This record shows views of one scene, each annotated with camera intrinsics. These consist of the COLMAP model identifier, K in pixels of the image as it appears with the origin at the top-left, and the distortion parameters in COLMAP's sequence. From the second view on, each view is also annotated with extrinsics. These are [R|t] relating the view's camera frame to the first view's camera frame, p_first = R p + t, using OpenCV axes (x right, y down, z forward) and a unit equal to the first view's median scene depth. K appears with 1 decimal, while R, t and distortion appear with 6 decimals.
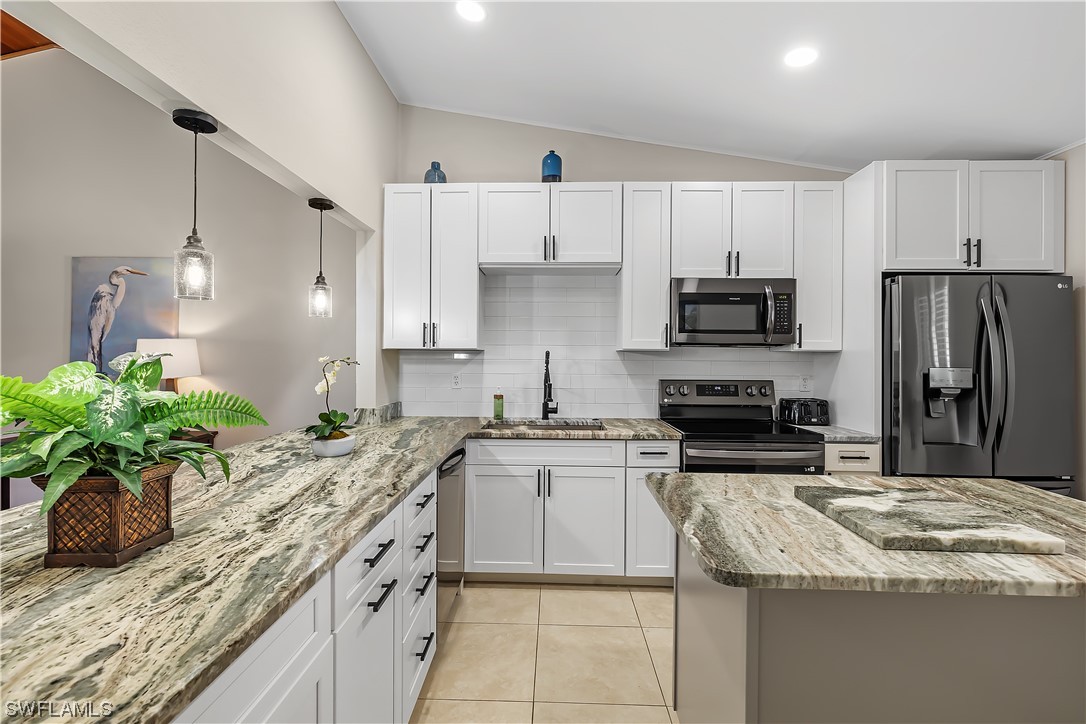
lens RADIAL K [[457.3, 0, 543.8], [0, 457.3, 354.2], [0, 0, 1]] dist [0.001756, -0.000801]
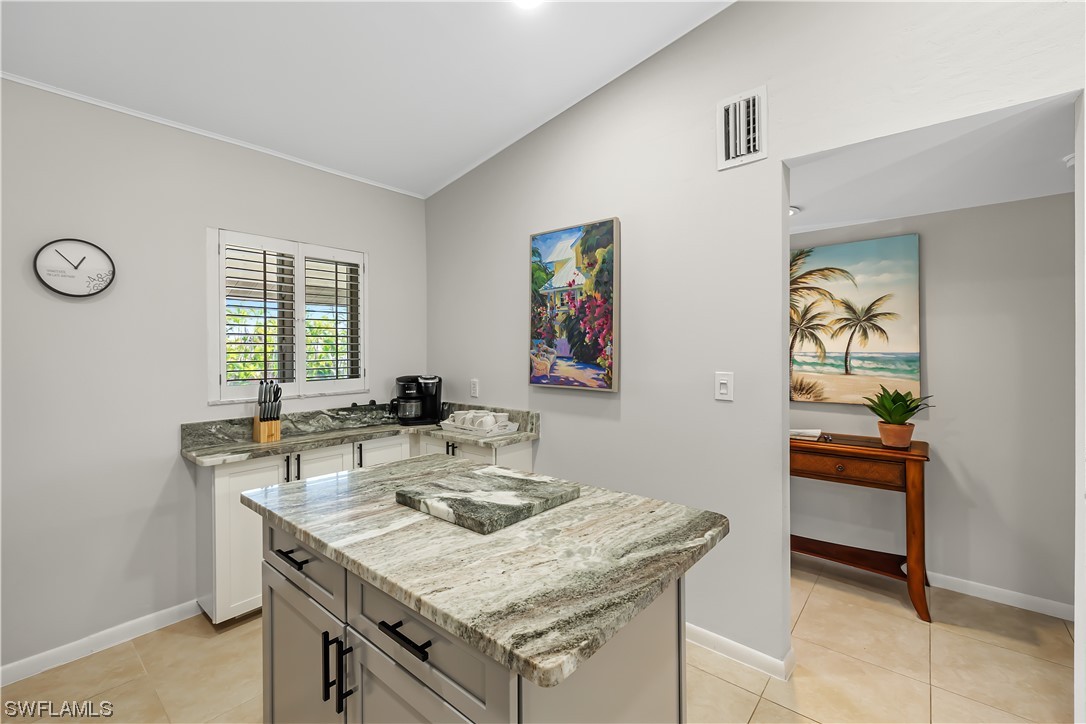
lens RADIAL K [[457.3, 0, 543.2], [0, 457.3, 353.0], [0, 0, 1]] dist [0.001756, -0.000801]
pose [[-0.782910, -0.002063, 0.622131, -0.007143], [-0.000737, 0.999997, 0.002388, -0.001116], [-0.622134, 0.001411, -0.782909, 0.850147]]
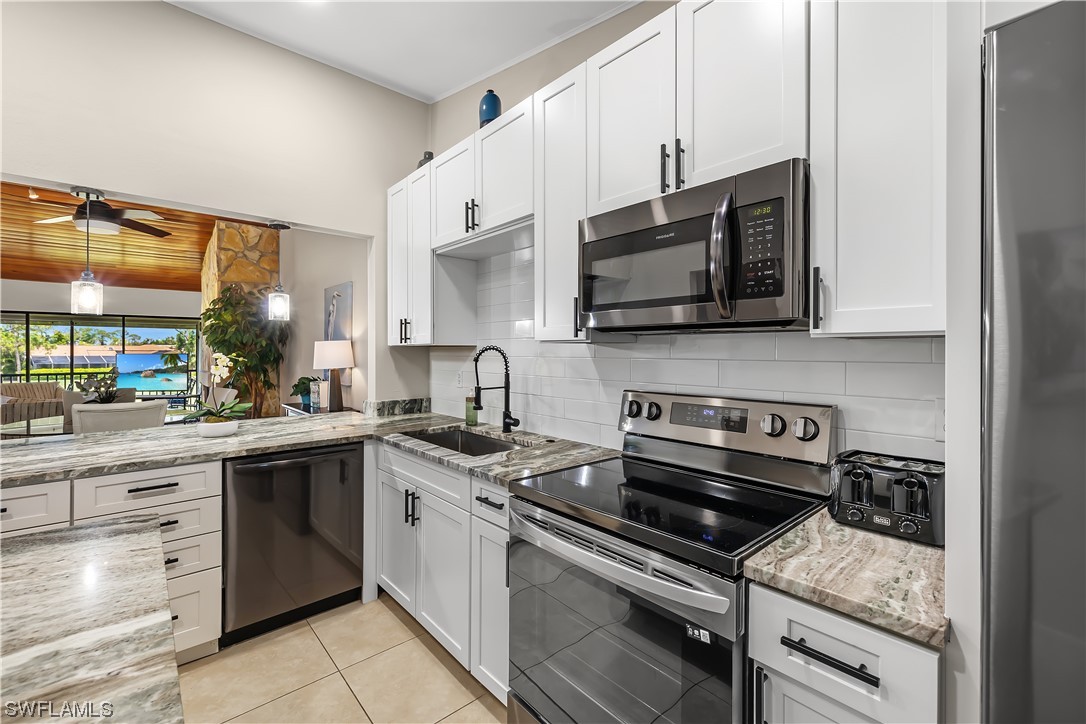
lens RADIAL K [[457.3, 0, 542.7], [0, 457.3, 351.7], [0, 0, 1]] dist [0.001756, -0.000801]
pose [[0.686735, -0.004977, -0.726891, 0.769542], [0.006374, 0.999979, -0.000825, 0.005714], [0.726880, -0.004067, 0.686752, 0.621173]]
